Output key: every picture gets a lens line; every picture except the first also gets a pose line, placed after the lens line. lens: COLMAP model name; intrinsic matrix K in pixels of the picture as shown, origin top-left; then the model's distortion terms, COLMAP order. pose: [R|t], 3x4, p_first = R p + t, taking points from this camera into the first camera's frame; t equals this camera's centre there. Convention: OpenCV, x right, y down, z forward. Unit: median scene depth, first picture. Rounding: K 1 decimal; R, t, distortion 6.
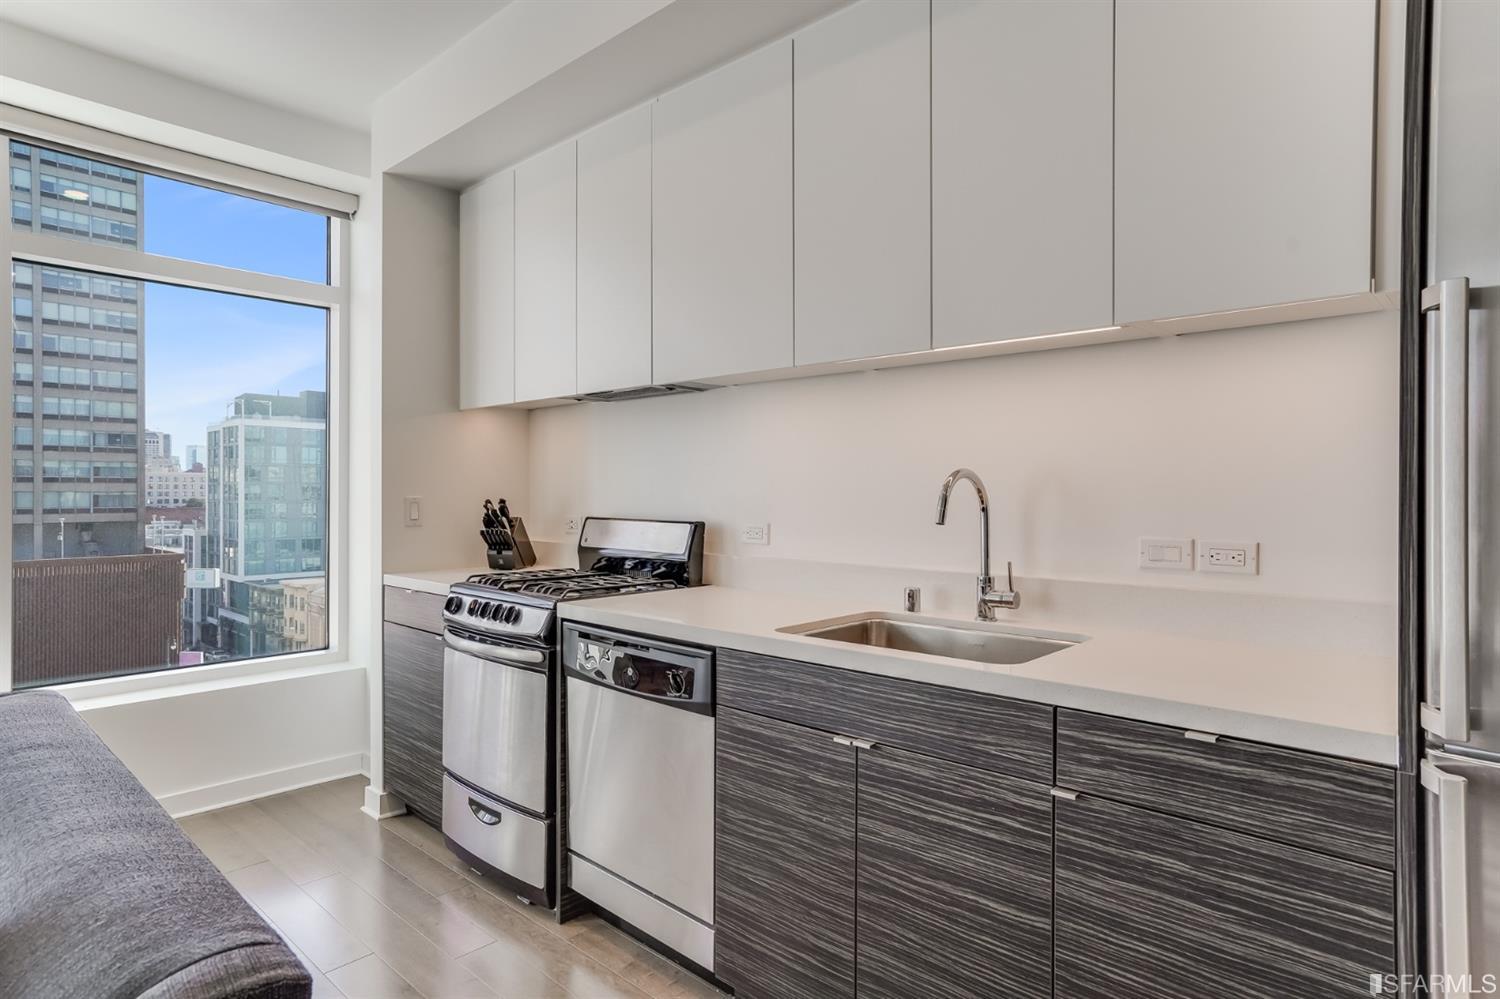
lens RADIAL K [[836.8, 0, 749.9], [0, 836.8, 496.1], [0, 0, 1]] dist [-0.021444, 0.027269]
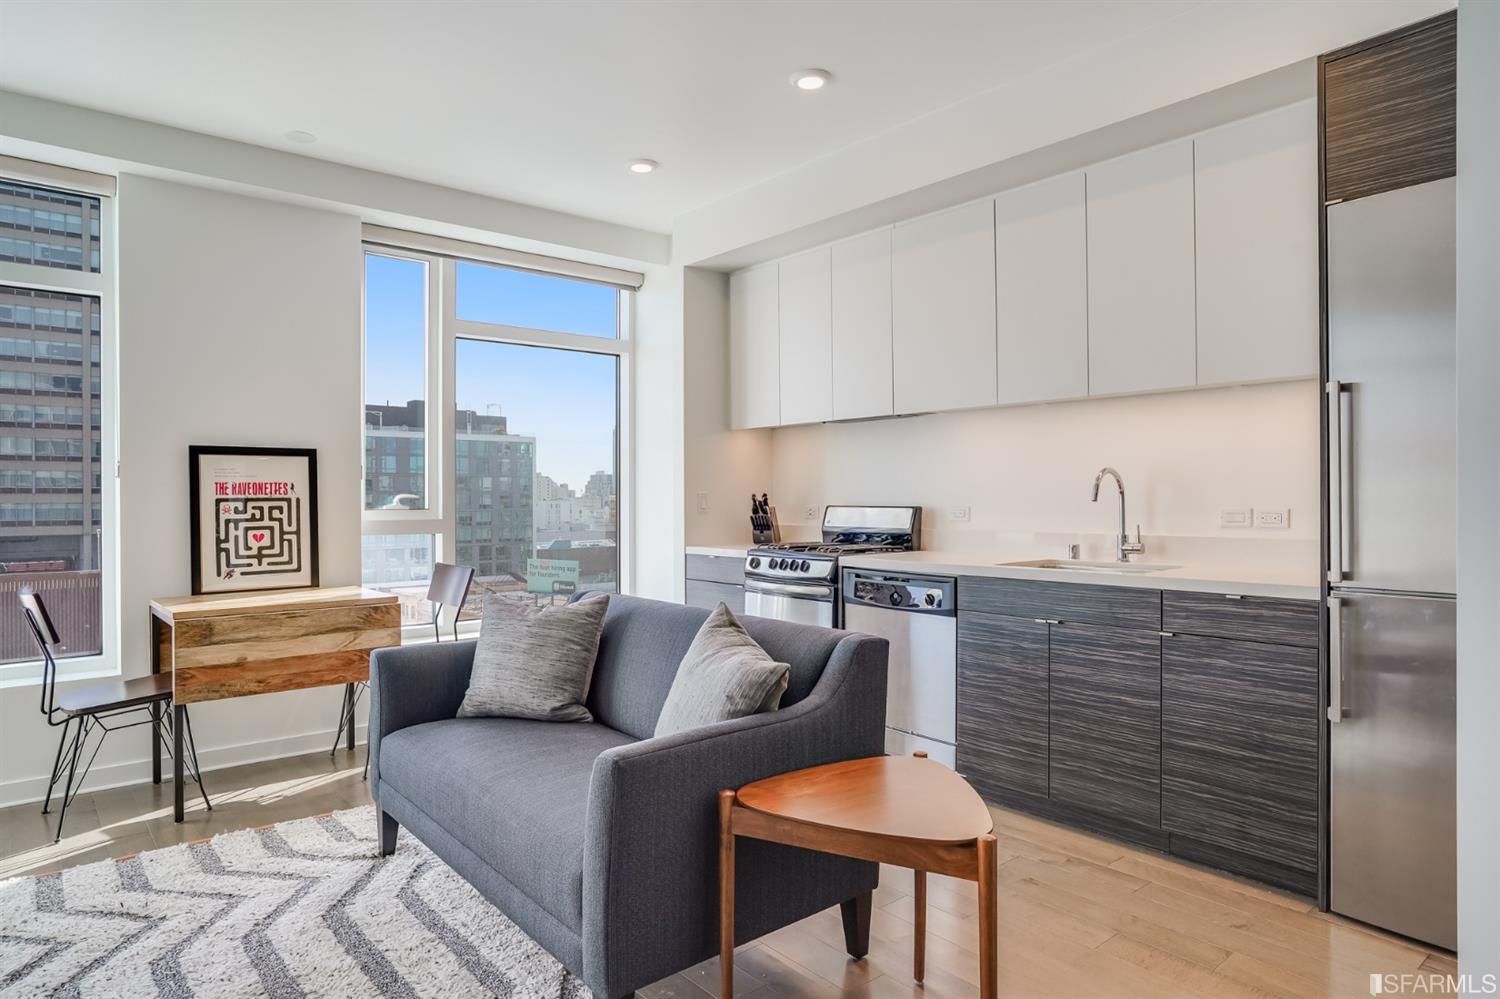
lens RADIAL K [[895.8, 0, 747.2], [0, 895.8, 502.1], [0, 0, 1]] dist [-0.045886, 0.036039]
pose [[0.992880, -0.006922, -0.118915, -0.201074], [0.006767, 0.999976, -0.001713, 0.027578], [0.118924, 0.000897, 0.992903, -0.682003]]
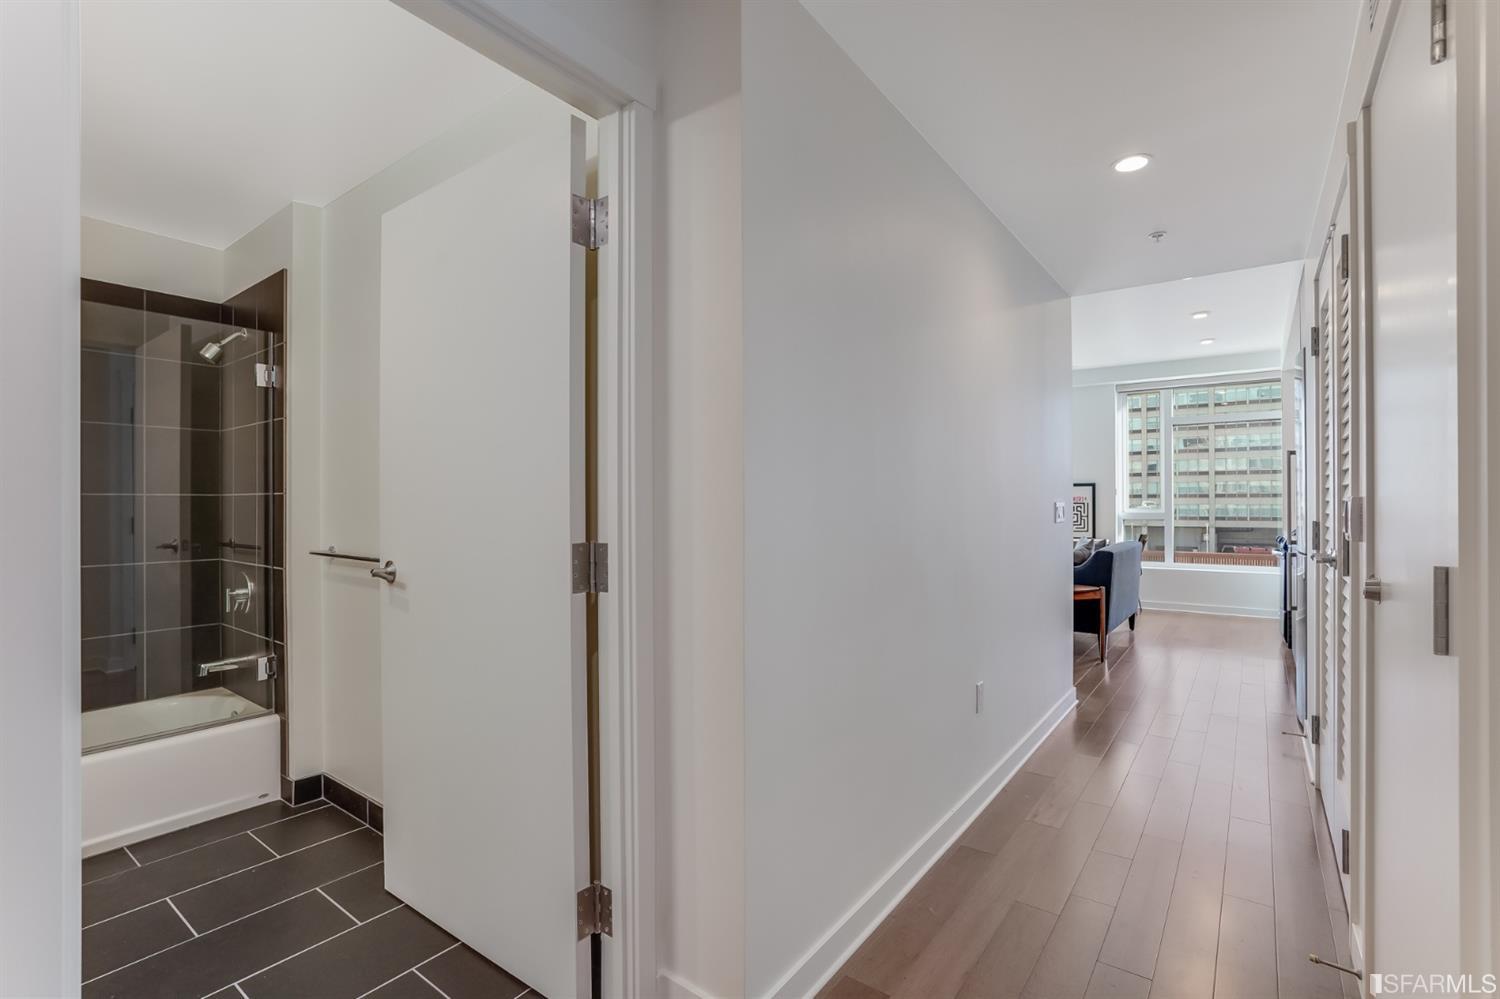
lens RADIAL K [[705.6, 0, 739.5], [0, 705.6, 503.6], [0, 0, 1]] dist [-0.037911, 0.019255]
pose [[0.101794, -0.003976, -0.994798, 1.963327], [-0.003285, 0.999985, -0.004333, 0.035266], [0.994800, 0.003709, 0.101780, -1.126785]]
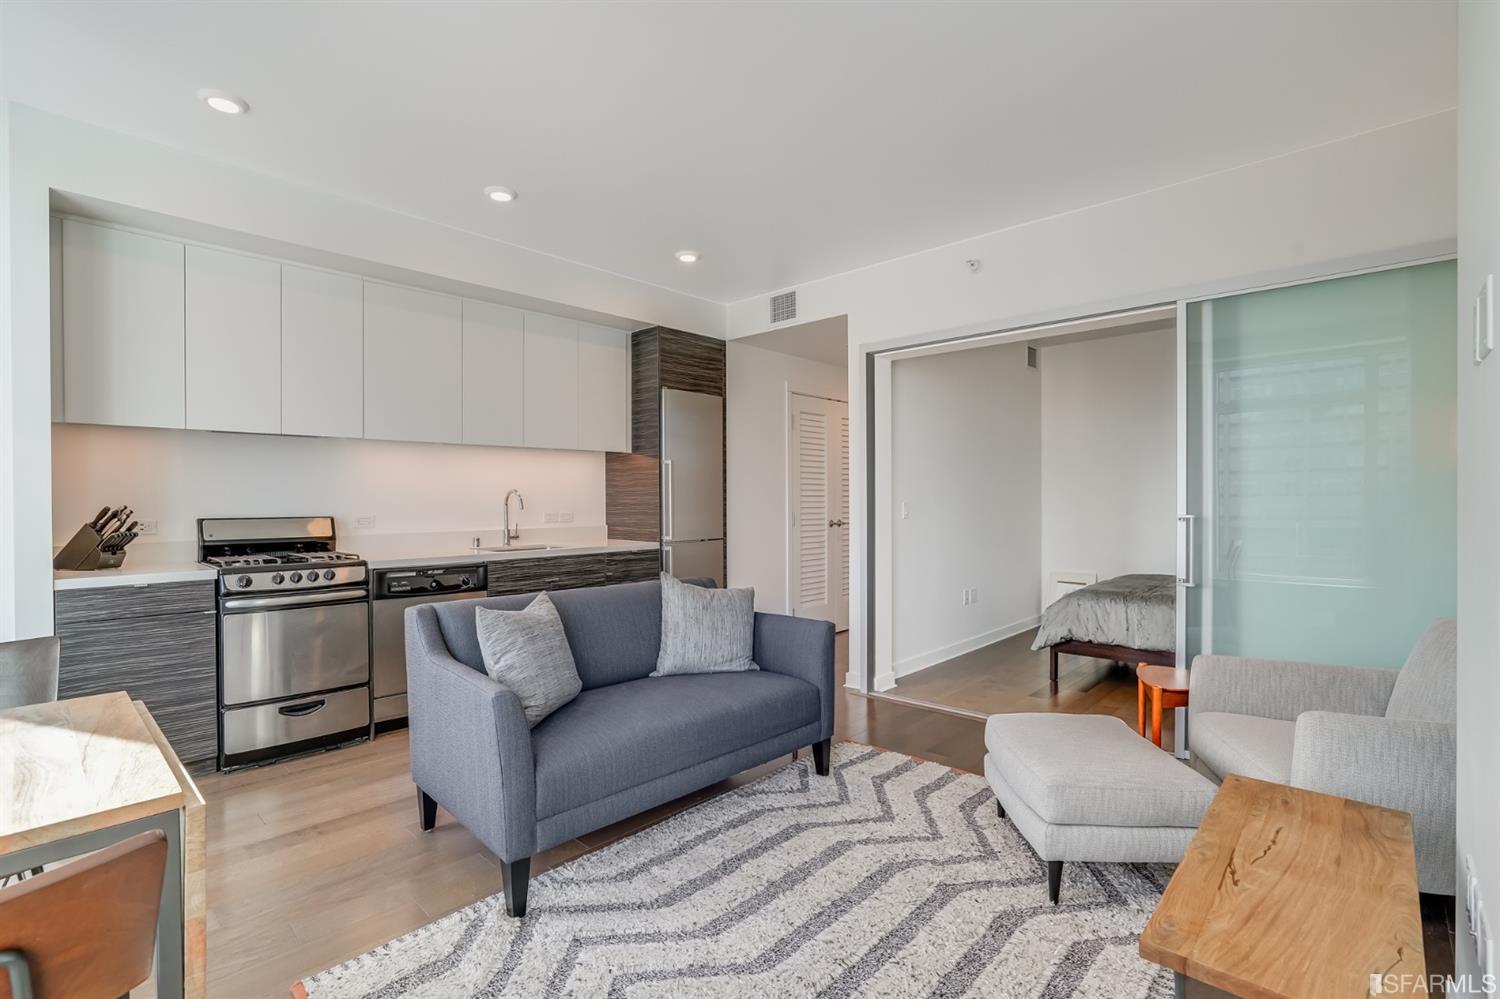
lens RADIAL K [[688.0, 0, 744.3], [0, 688.0, 494.8], [0, 0, 1]] dist [-0.057328, 0.031249]
pose [[0.014221, 0.001473, 0.999898, -1.673904], [0.011057, 0.999938, -0.001631, -0.001798], [-0.999838, 0.011079, 0.014204, 0.181821]]
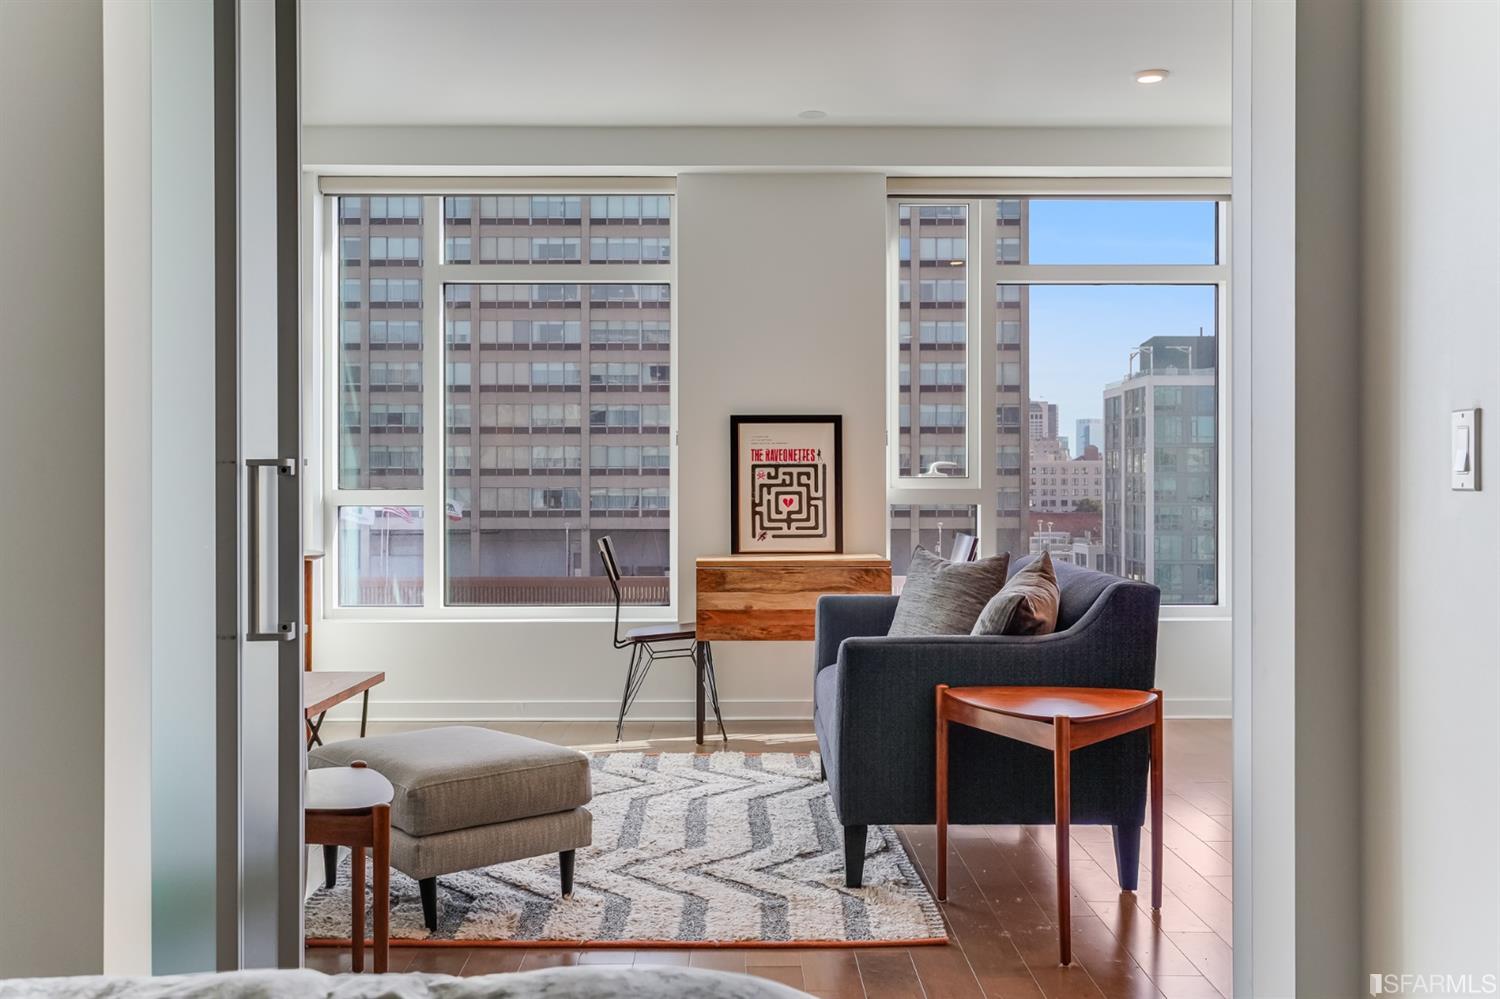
lens RADIAL K [[1504.5, 0, 747.0], [0, 1504.5, 473.9], [0, 0, 1]] dist [-0.007079, 0.002245]
pose [[0.689628, -0.010389, -0.724090, 0.749553], [-0.001230, 0.999879, -0.015518, 0.075392], [0.724163, 0.011592, 0.689531, -1.211273]]
